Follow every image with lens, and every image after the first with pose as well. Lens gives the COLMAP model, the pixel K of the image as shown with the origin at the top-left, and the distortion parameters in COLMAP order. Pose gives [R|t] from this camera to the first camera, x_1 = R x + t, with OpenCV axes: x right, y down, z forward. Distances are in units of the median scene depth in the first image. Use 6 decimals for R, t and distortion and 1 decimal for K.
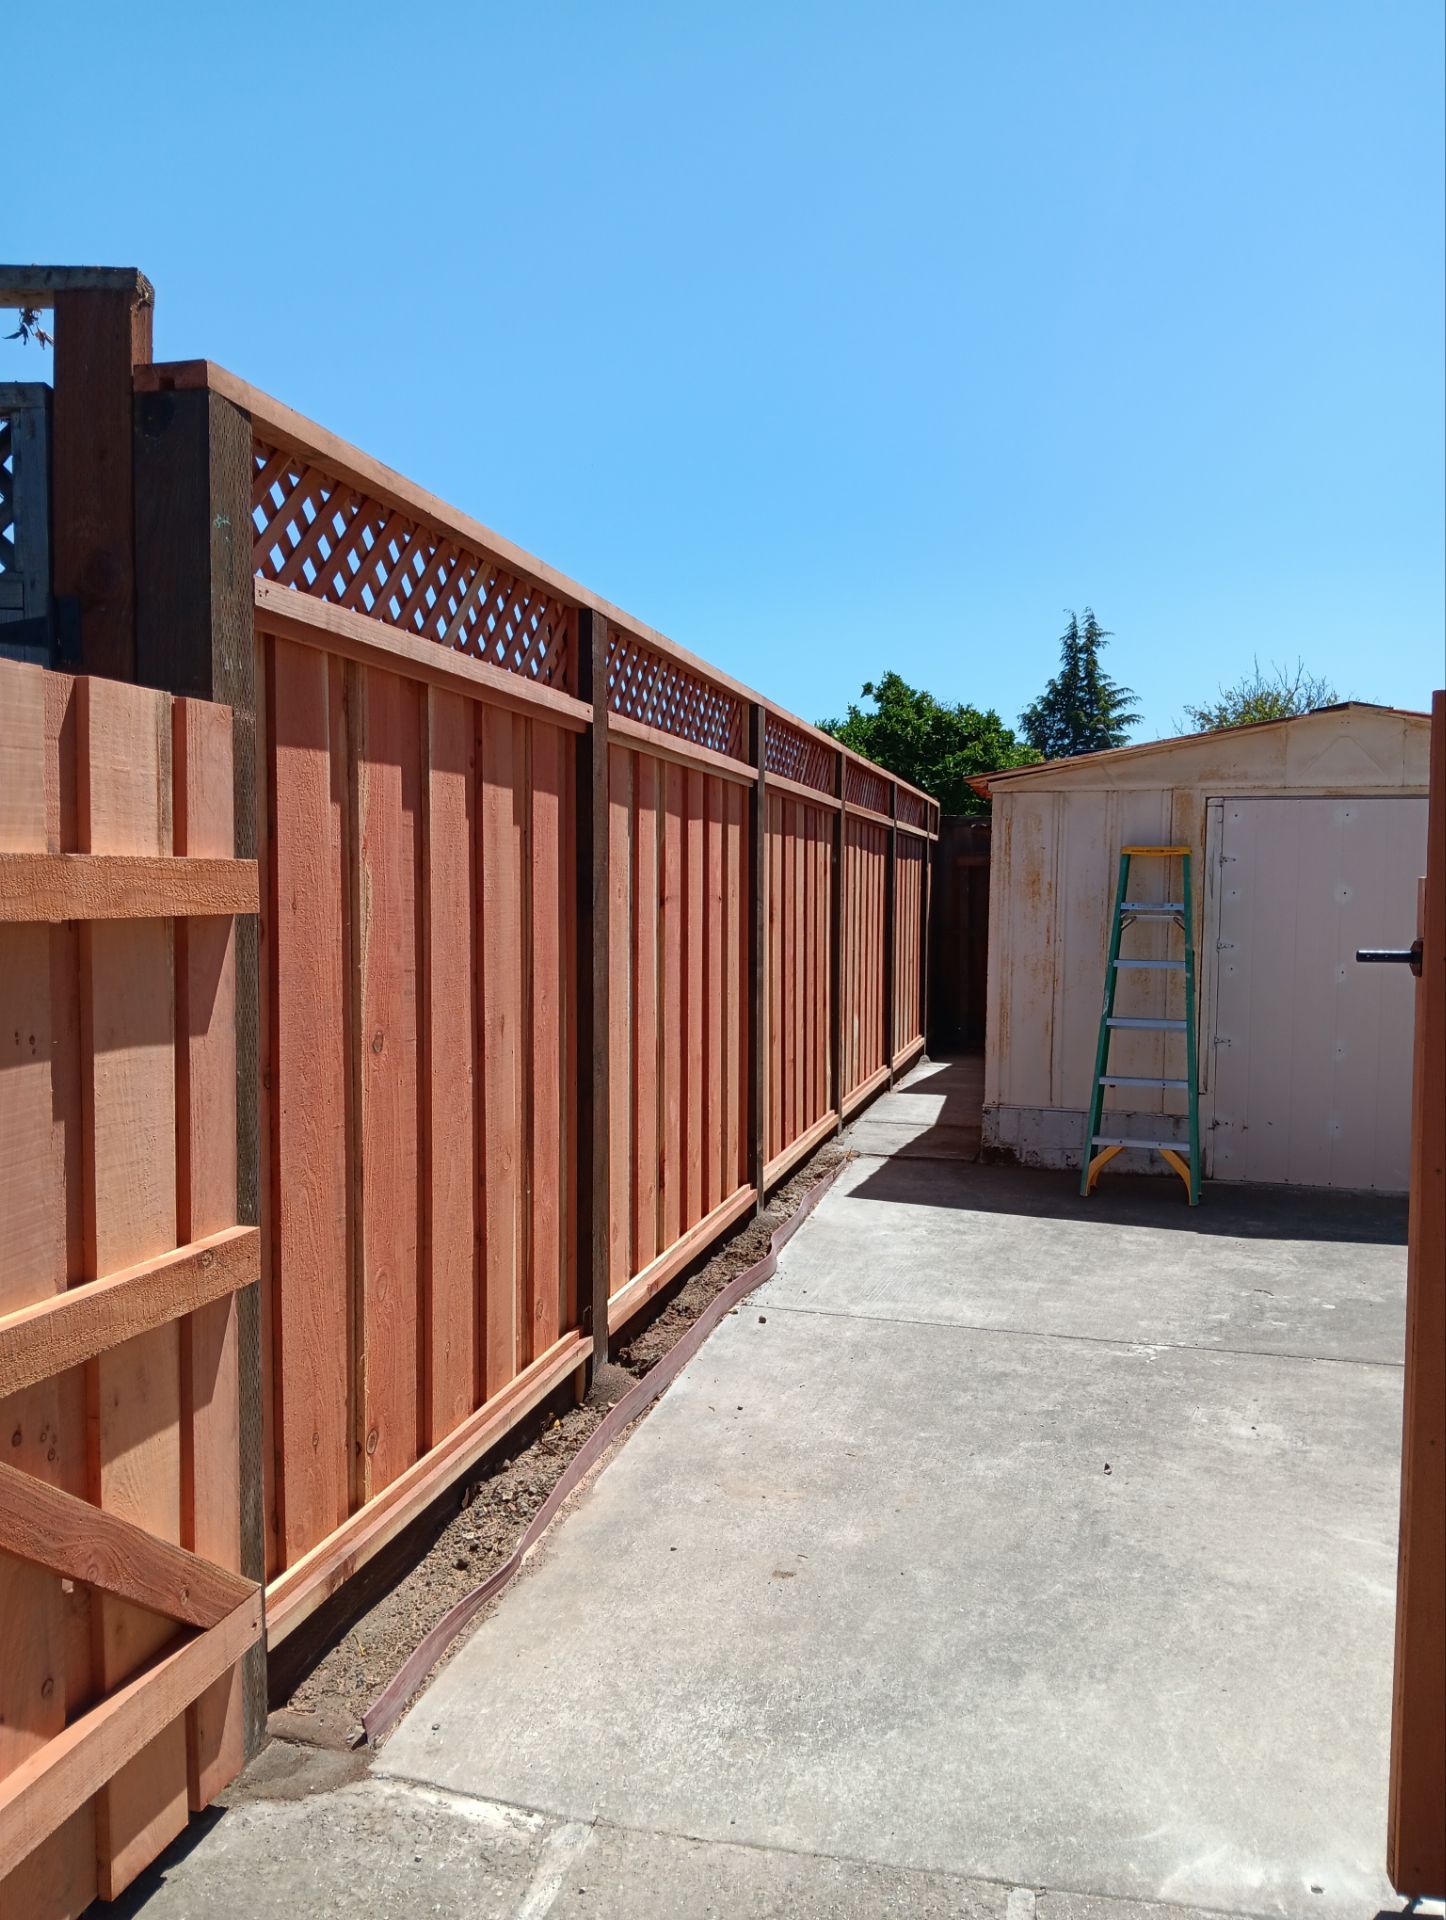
lens RADIAL K [[1505.1, 0, 723.0], [0, 1505.1, 960.0], [0, 0, 1]] dist [0.127760, -0.259695]
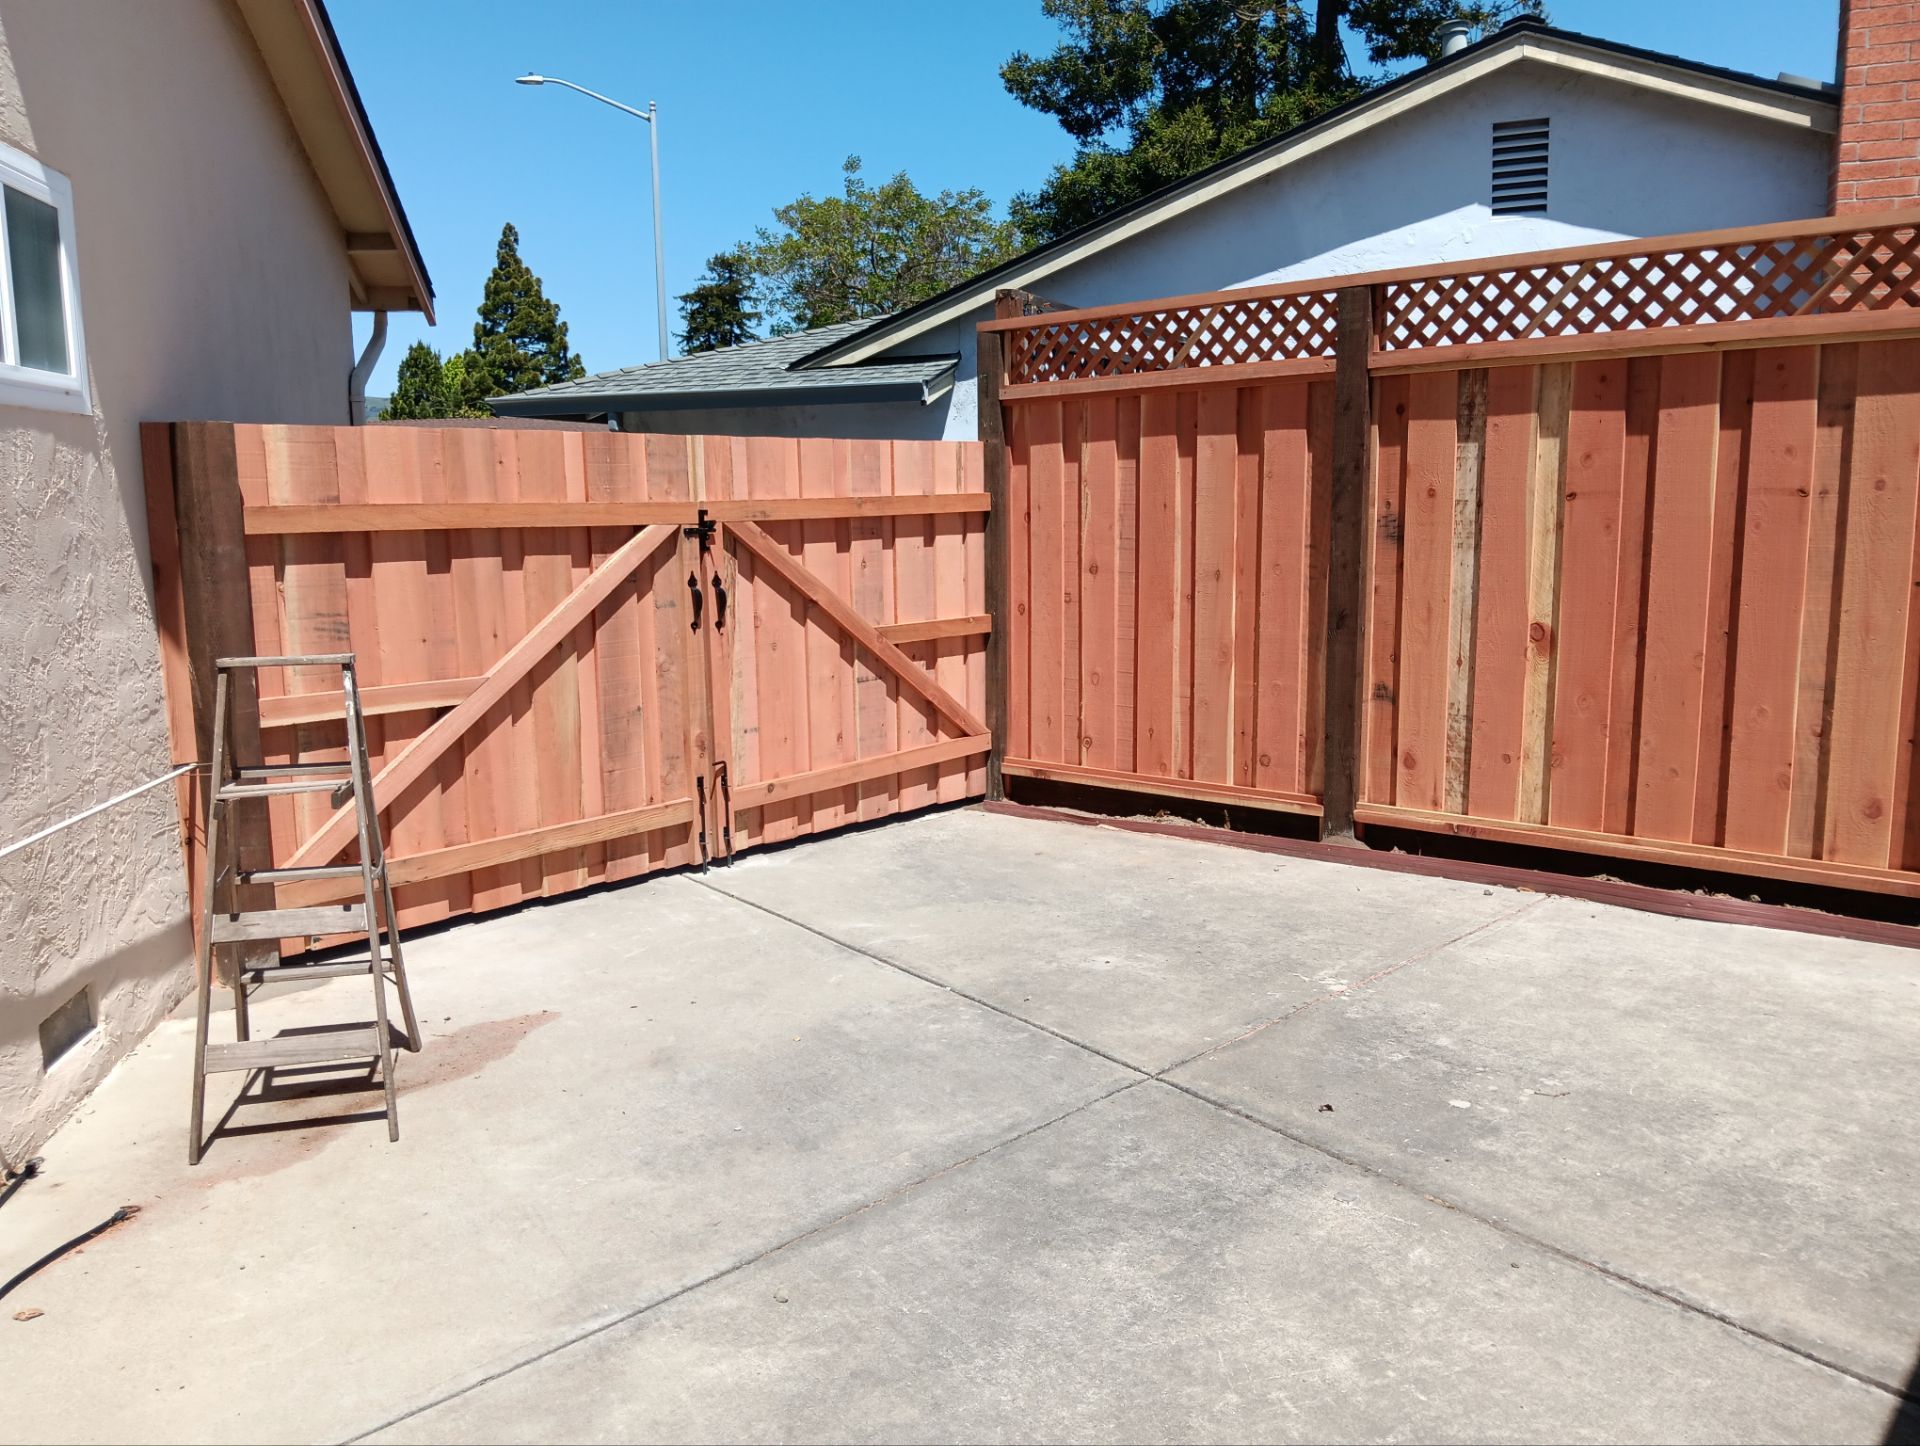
lens RADIAL K [[1505.1, 0, 960.0], [0, 1505.1, 723.0], [0, 0, 1]] dist [0.127760, -0.259695]
pose [[-0.484252, 0.127698, -0.865559, 1.208418], [-0.022860, 0.987107, 0.158420, -0.045033], [0.874630, 0.096502, -0.475090, 1.261725]]
